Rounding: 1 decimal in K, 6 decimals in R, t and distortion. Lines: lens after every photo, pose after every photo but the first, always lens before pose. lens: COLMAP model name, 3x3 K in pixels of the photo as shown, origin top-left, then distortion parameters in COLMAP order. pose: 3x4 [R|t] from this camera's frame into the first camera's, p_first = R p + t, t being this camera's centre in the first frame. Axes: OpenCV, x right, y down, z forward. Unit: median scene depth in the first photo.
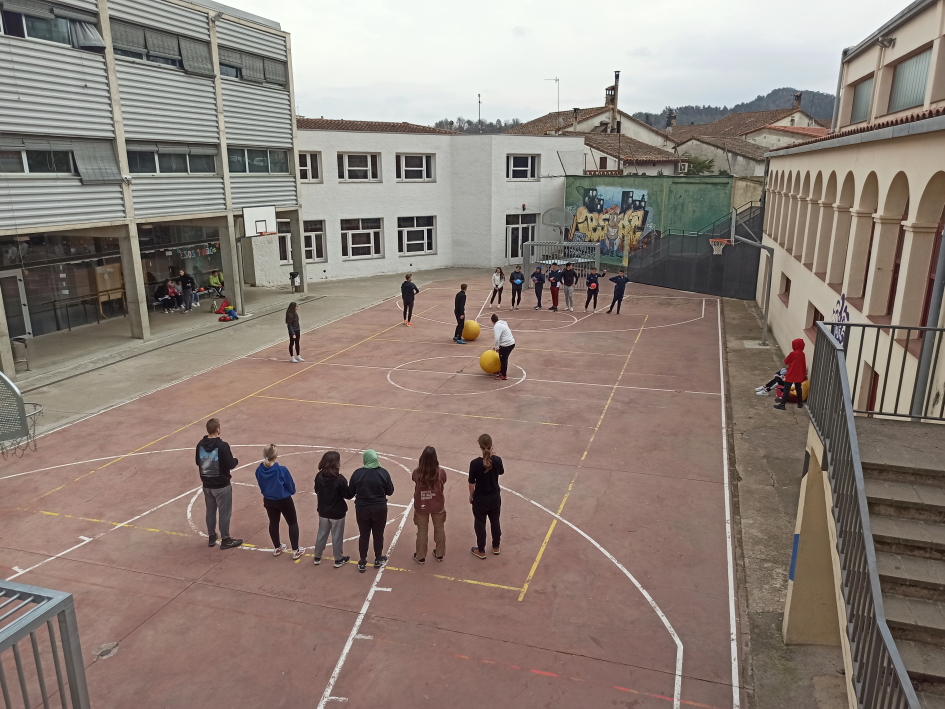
lens RADIAL K [[706.0, 0, 474.1], [0, 706.0, 359.0], [0, 0, 1]] dist [0.036859, -0.010904]
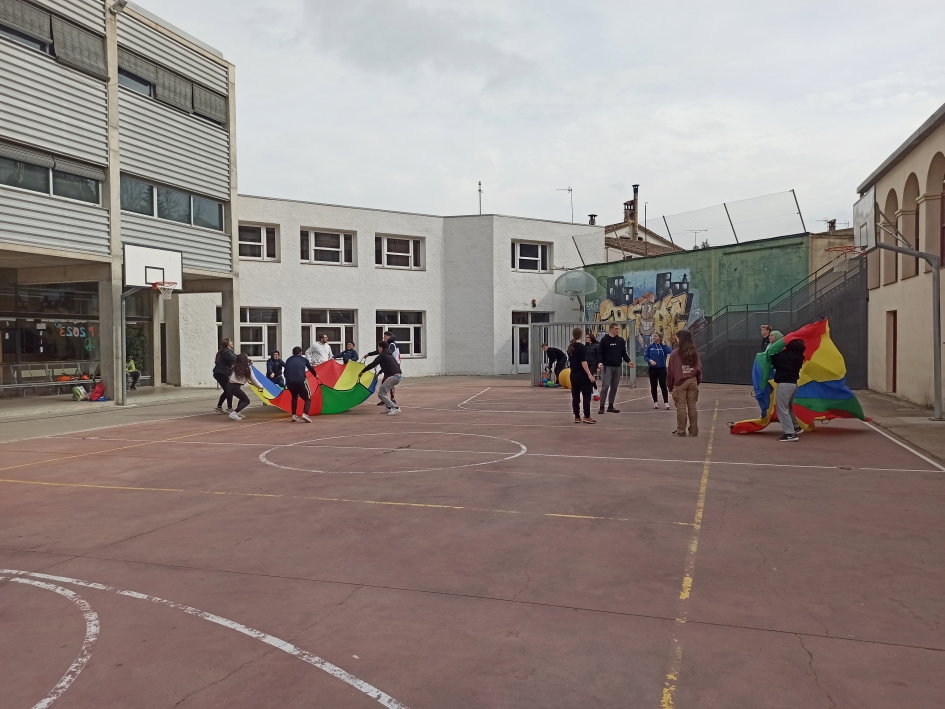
lens RADIAL K [[706.0, 0, 470.0], [0, 706.0, 349.5], [0, 0, 1]] dist [0.036859, -0.010904]
pose [[0.999426, -0.005893, -0.033350, 0.026732], [-0.002485, 0.969330, -0.245748, 0.042696], [0.033775, 0.245690, 0.968760, 0.252377]]
